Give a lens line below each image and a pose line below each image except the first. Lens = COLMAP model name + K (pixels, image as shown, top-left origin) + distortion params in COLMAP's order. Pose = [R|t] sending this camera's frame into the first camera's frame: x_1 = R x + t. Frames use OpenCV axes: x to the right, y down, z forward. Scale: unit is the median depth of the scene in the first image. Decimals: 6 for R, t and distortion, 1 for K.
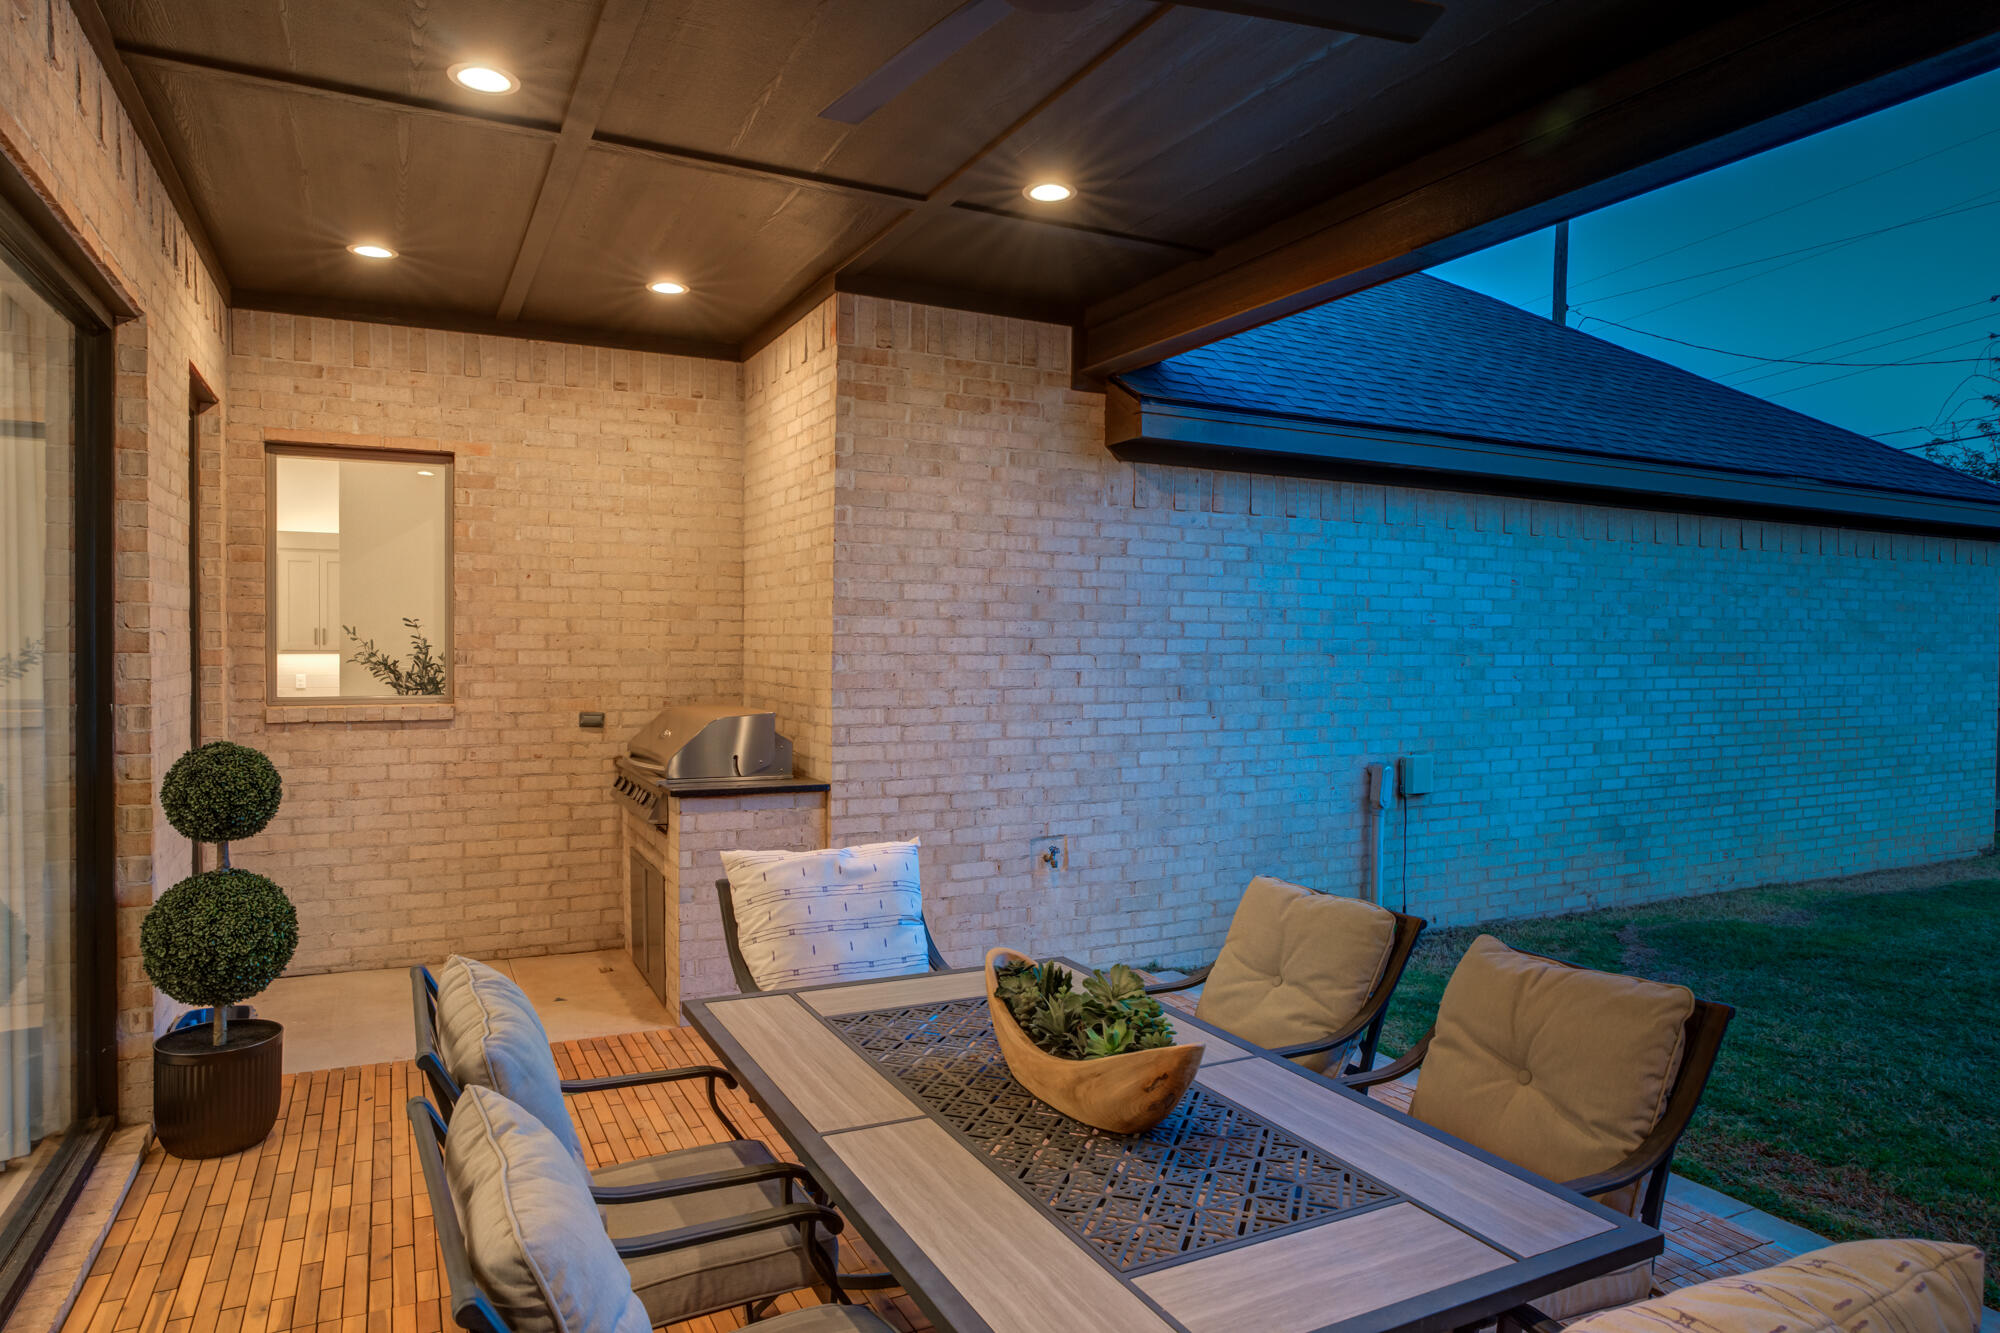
lens RADIAL K [[1189.3, 0, 1001.0], [0, 1189.3, 669.4], [0, 0, 1]] dist [-0.000844, -0.000264]
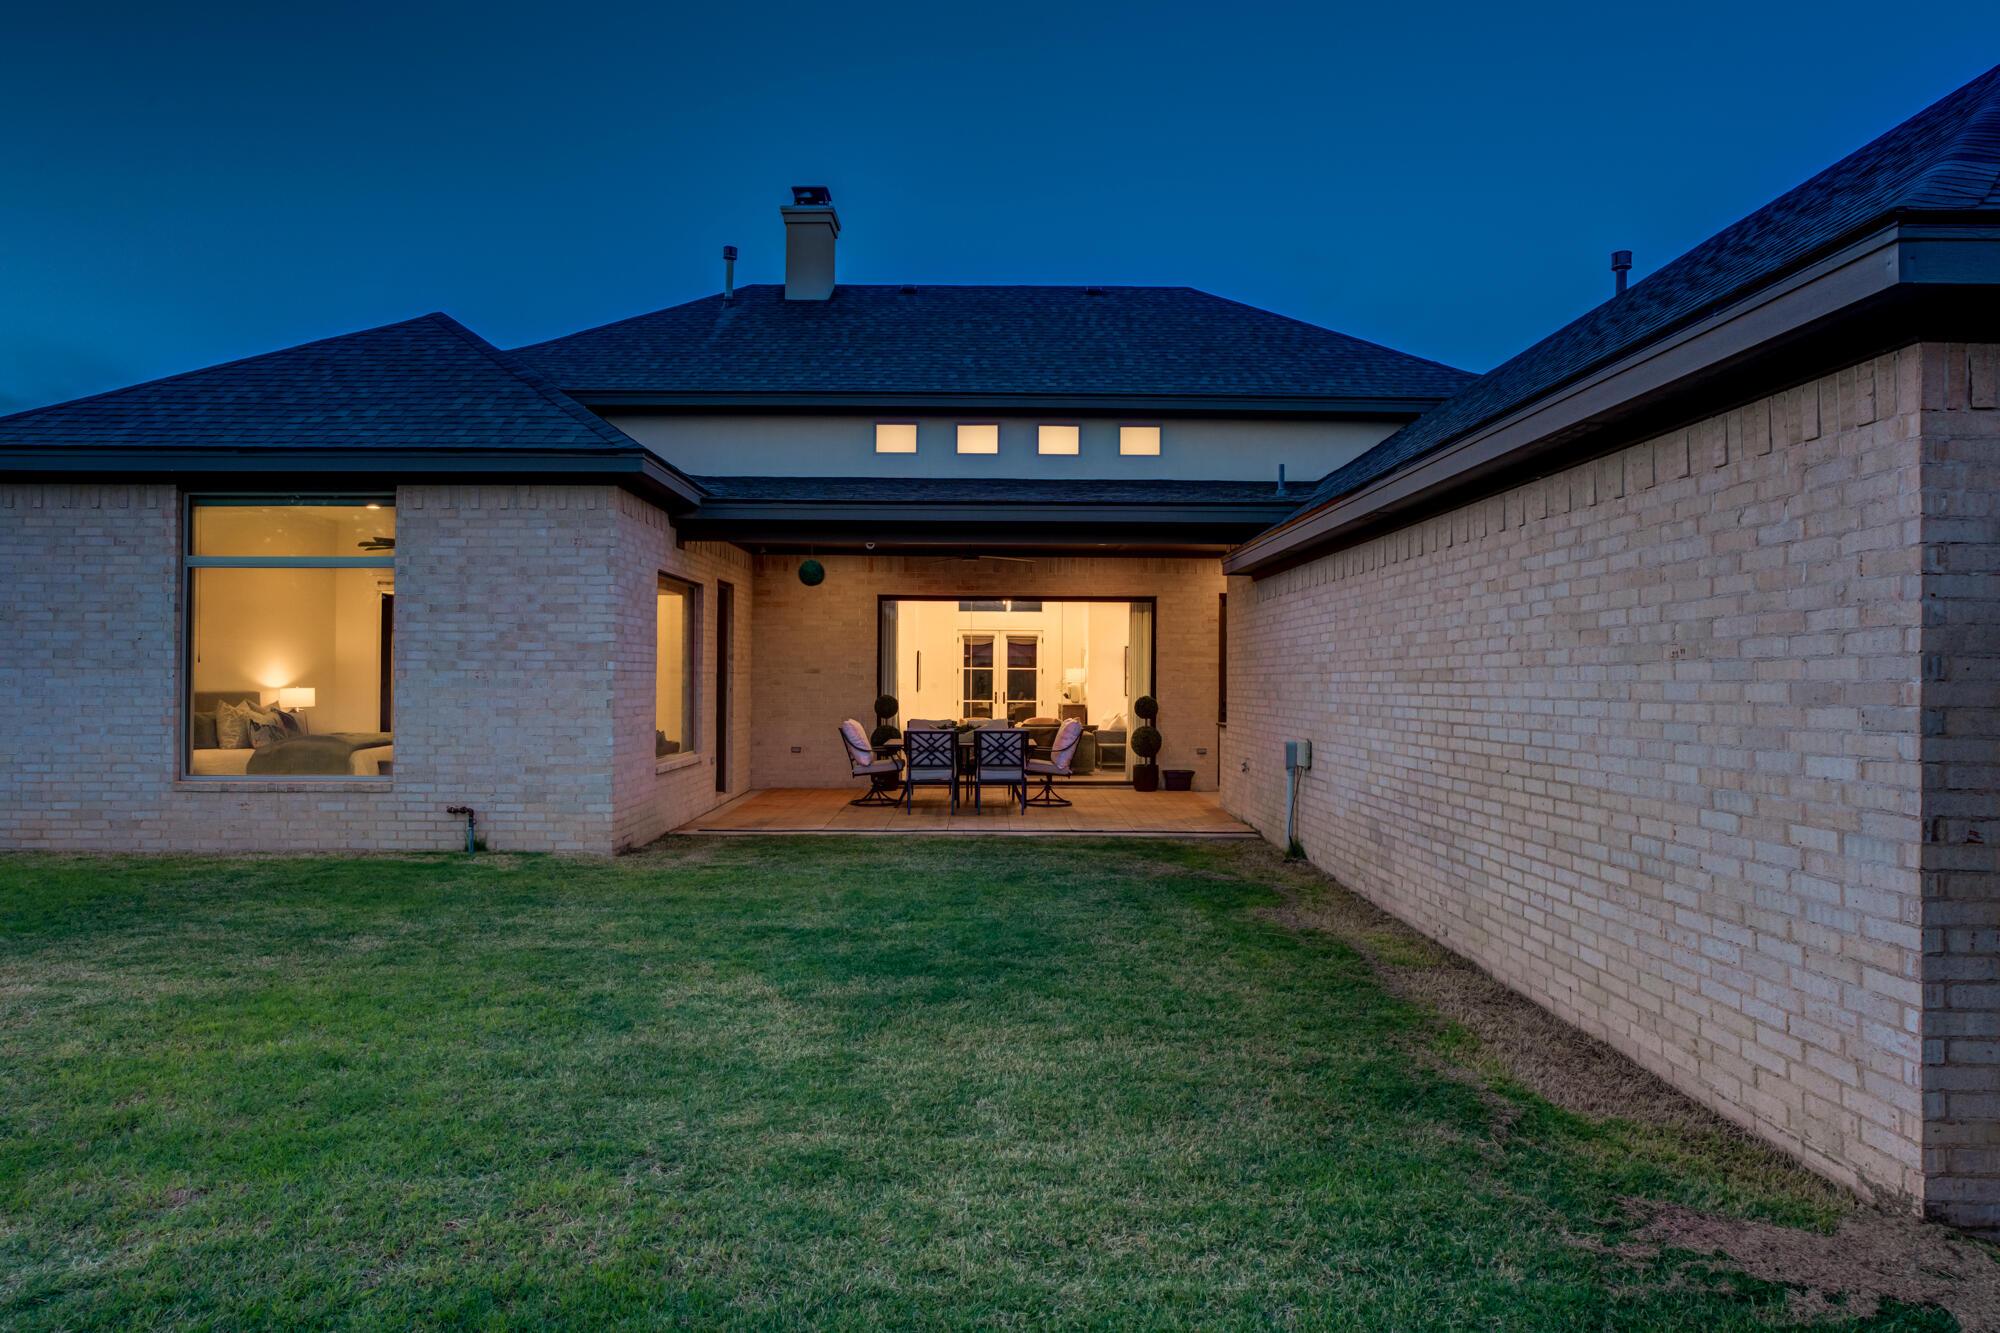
lens RADIAL K [[1189.3, 0, 998.6], [0, 1189.3, 656.8], [0, 0, 1]] dist [-0.000844, -0.000264]
pose [[-0.455240, -0.023755, -0.890052, 1.430635], [-0.021844, 0.999641, -0.015507, -0.001731], [0.890101, 0.012383, -0.455596, 1.029717]]
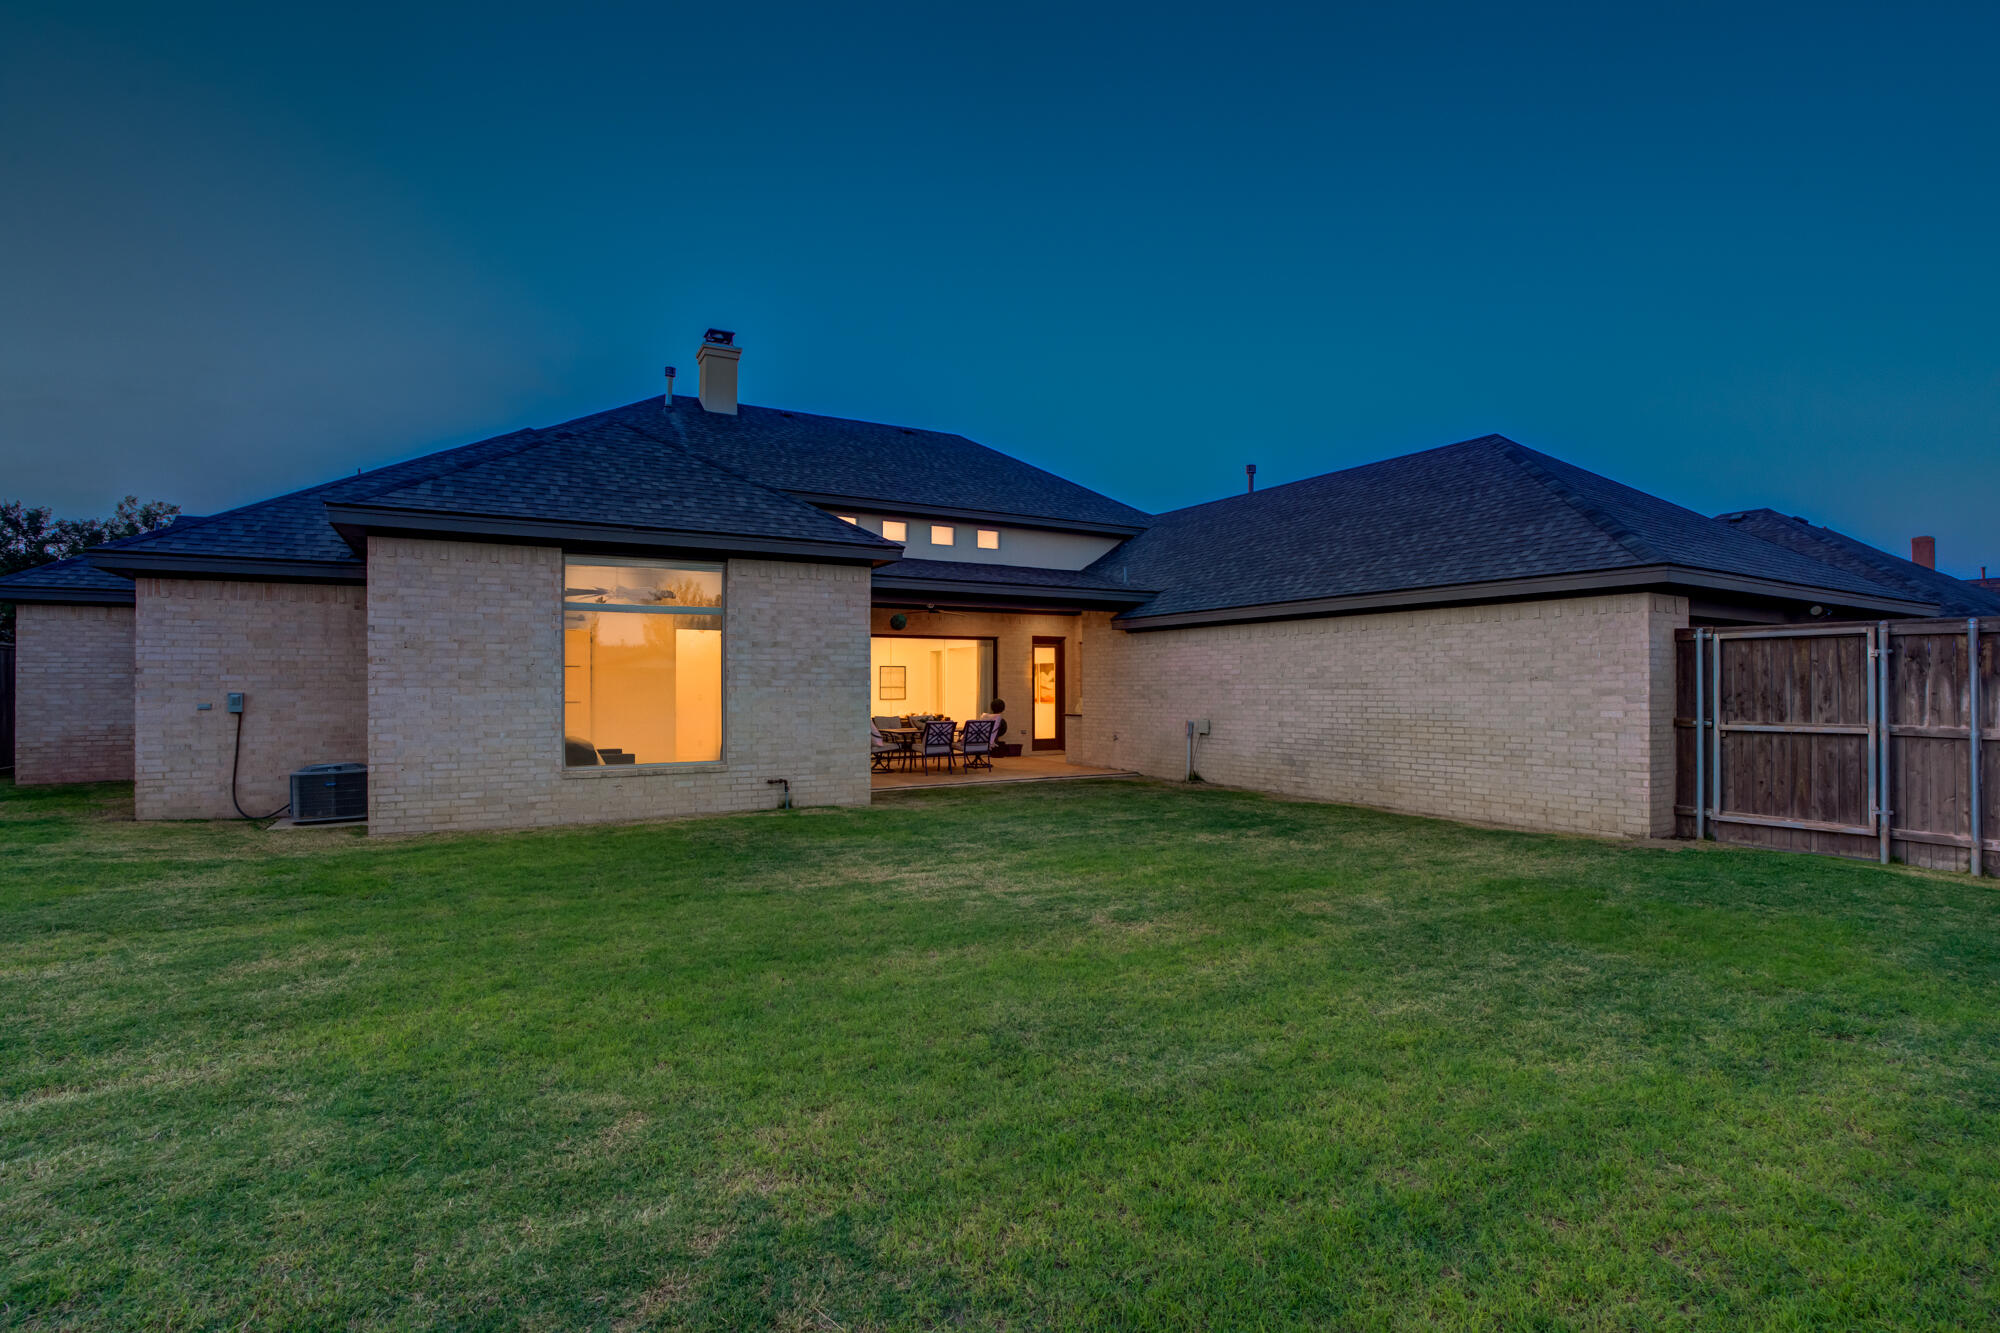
lens RADIAL K [[913.3, 0, 1001.4], [0, 913.3, 666.9], [0, 0, 1]] dist [-0.040685, -0.000059]
pose [[0.050117, -0.026677, -0.998387, 1.955039], [-0.013242, 0.999538, -0.027372, 0.008020], [0.998656, 0.014592, 0.049740, 0.306344]]
